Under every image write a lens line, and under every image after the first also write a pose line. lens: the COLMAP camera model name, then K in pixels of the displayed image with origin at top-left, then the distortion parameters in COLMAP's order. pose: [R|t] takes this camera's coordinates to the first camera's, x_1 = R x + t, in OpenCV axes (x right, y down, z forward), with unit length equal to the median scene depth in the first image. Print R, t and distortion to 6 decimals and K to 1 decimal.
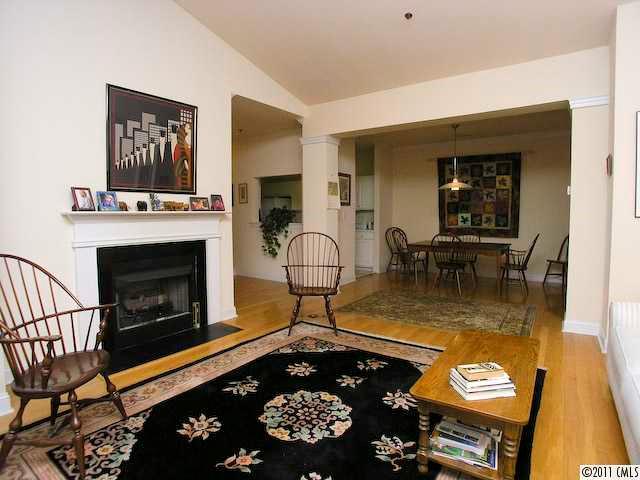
lens RADIAL K [[358.4, 0, 317.3], [0, 358.4, 239.6], [0, 0, 1]] dist [-0.088636, 0.023754]
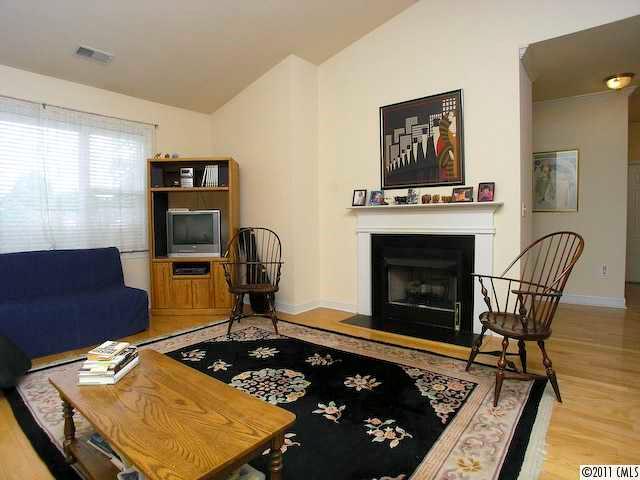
lens RADIAL K [[358.4, 0, 316.2], [0, 358.4, 236.3], [0, 0, 1]] dist [-0.088636, 0.023754]
pose [[-0.056232, 0.052013, -0.997062, 0.693574], [-0.058728, 0.996741, 0.055308, -0.026478], [0.996689, 0.061665, -0.052994, 0.791973]]
